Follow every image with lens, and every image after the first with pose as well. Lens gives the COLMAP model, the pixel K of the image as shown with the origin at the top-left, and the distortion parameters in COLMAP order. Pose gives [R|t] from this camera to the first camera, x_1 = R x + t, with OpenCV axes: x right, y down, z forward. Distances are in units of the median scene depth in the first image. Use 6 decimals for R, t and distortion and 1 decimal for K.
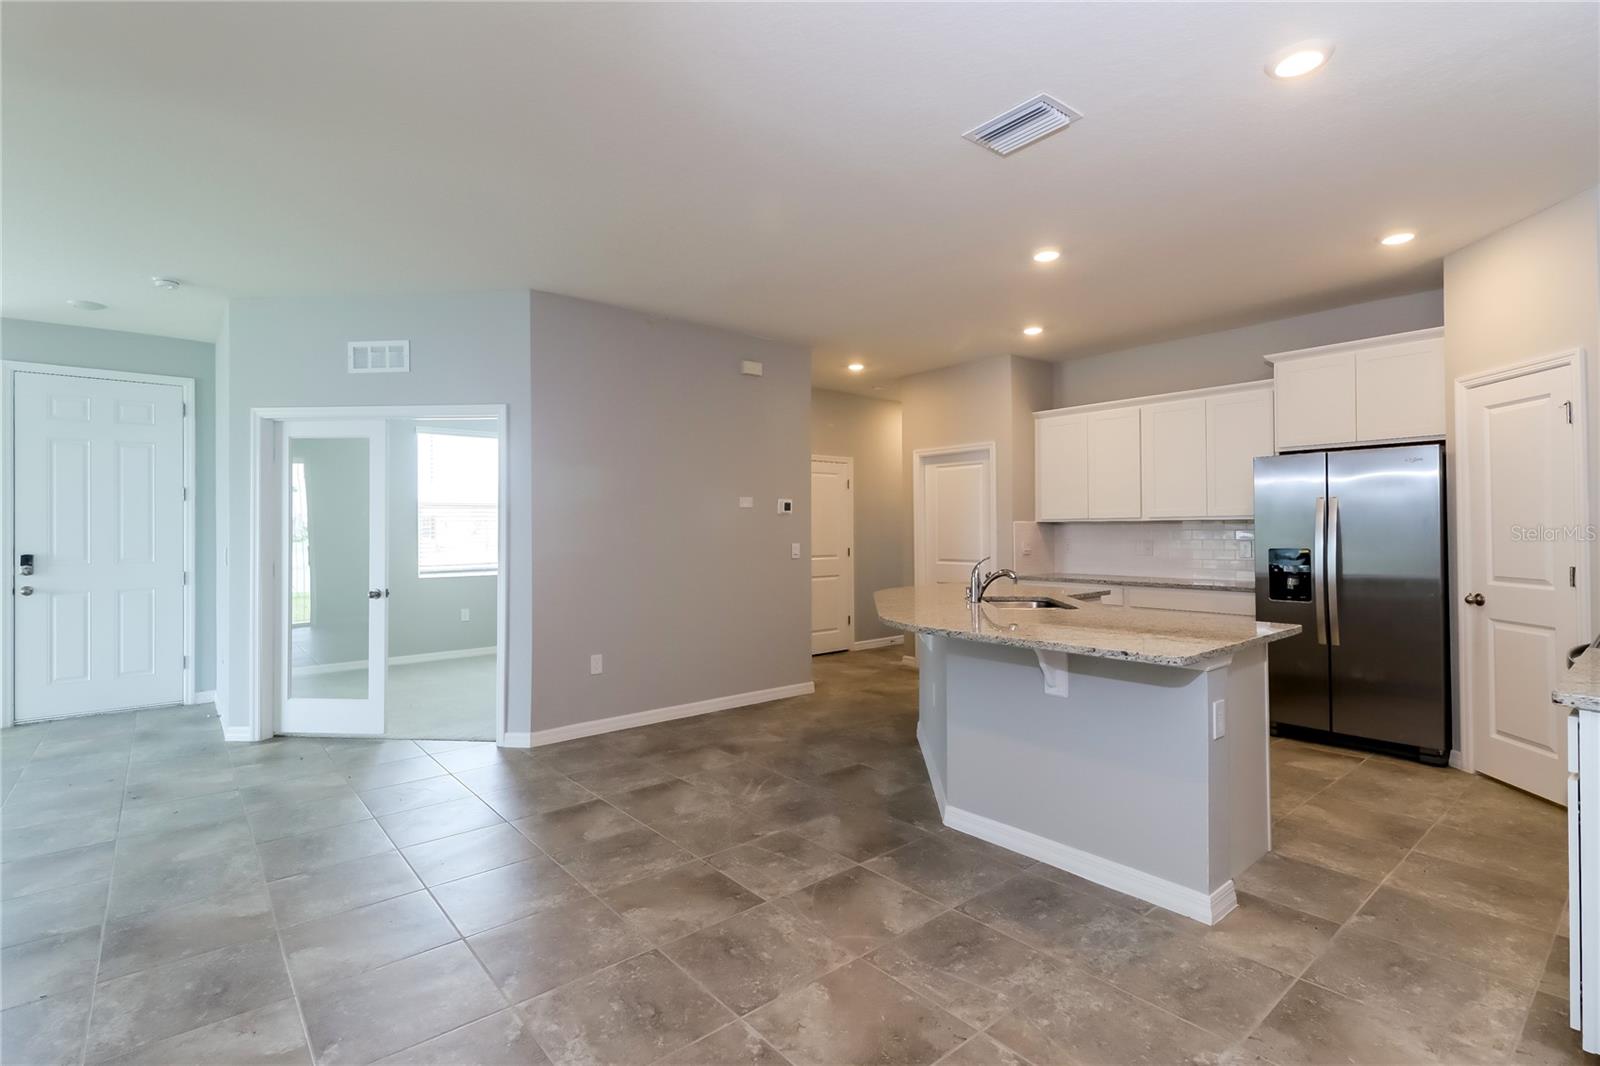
lens RADIAL K [[743.6, 0, 787.9], [0, 743.6, 525.7], [0, 0, 1]] dist [0.004211, -0.003077]
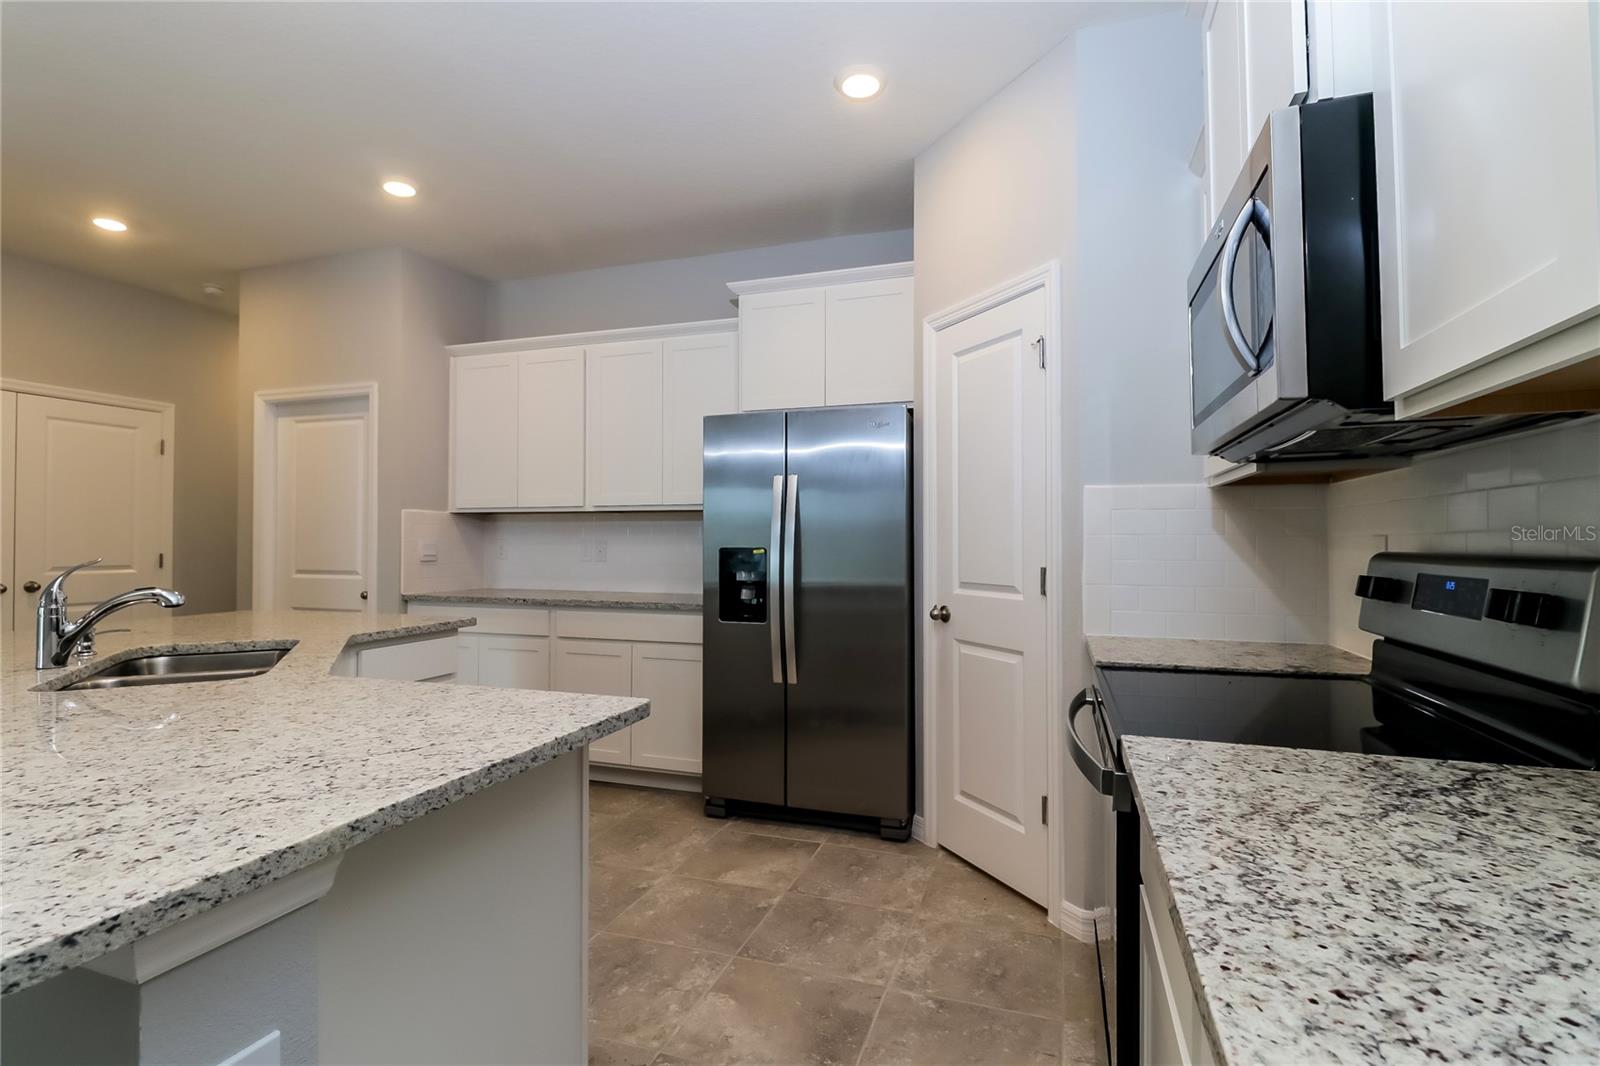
lens RADIAL K [[781.4, 0, 787.4], [0, 781.4, 534.9], [0, 0, 1]] dist [0.002688, -0.000070]
pose [[0.852630, 0.013418, 0.522342, 0.345720], [-0.012740, 0.999907, -0.004891, 0.023520], [-0.522359, -0.002484, 0.852722, 0.373188]]
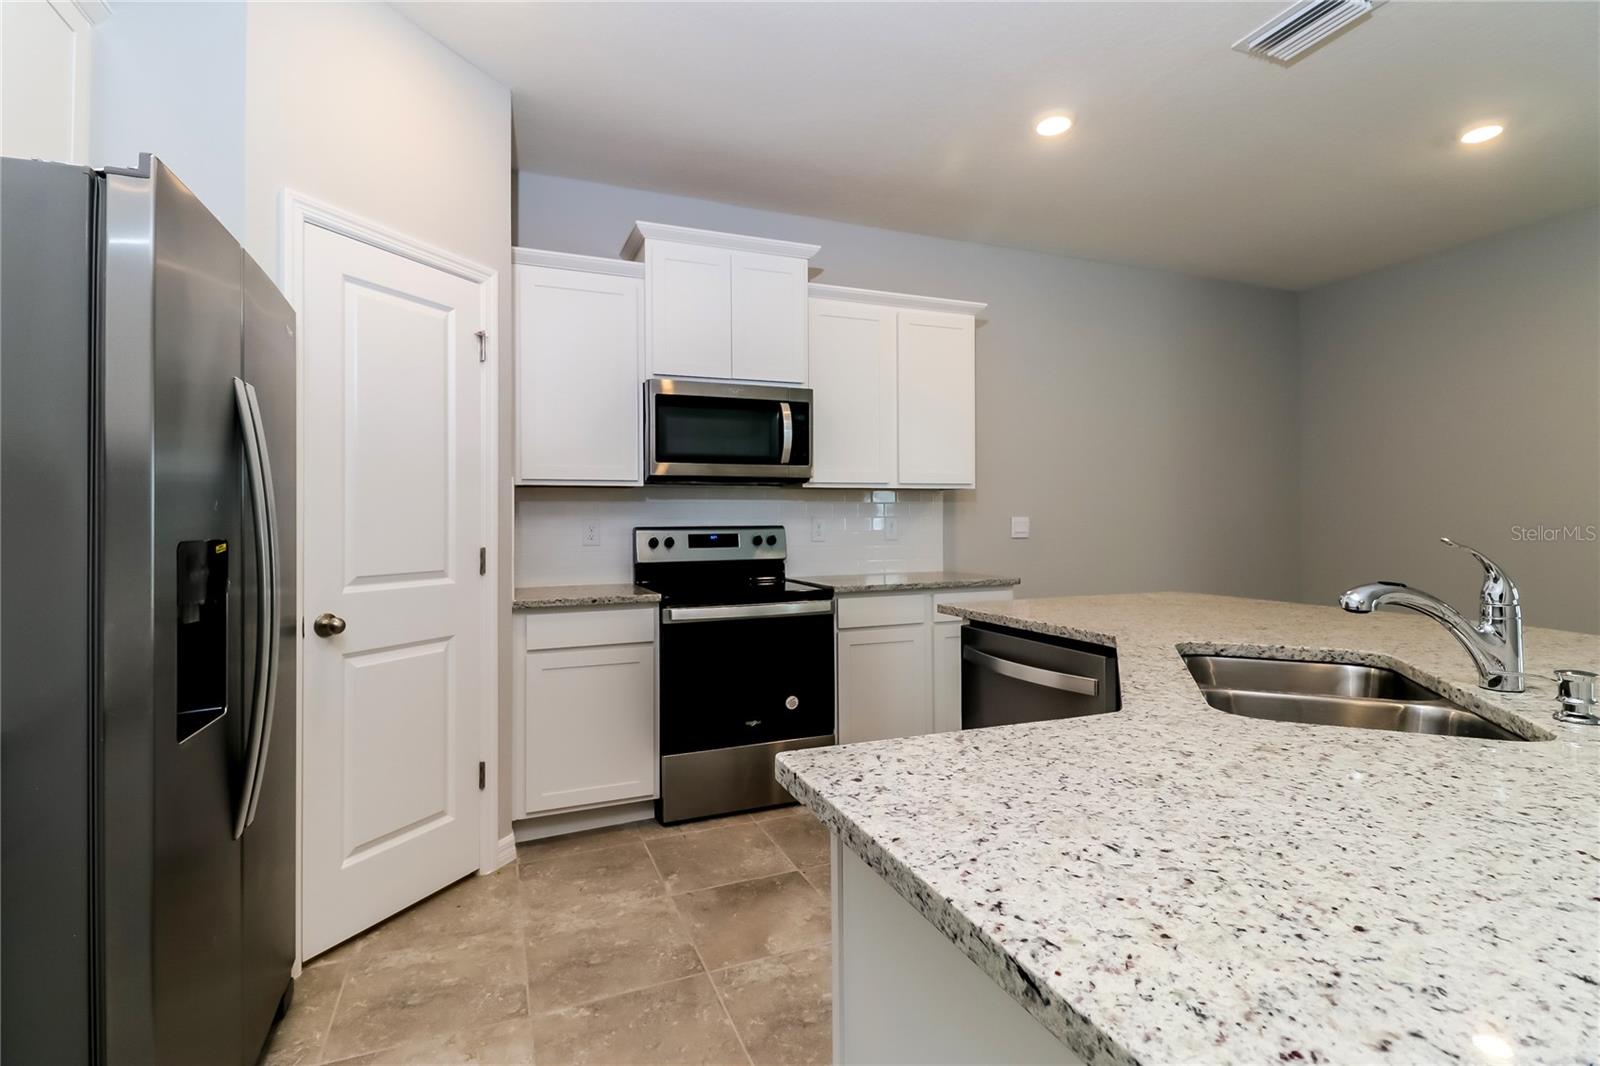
lens RADIAL K [[743.6, 0, 794.9], [0, 743.6, 519.5], [0, 0, 1]] dist [0.004211, -0.003077]
pose [[-0.957366, 0.016546, 0.288405, 0.403736], [0.012918, 0.999812, -0.014477, 0.031537], [-0.288590, -0.010134, -0.957399, 1.258133]]
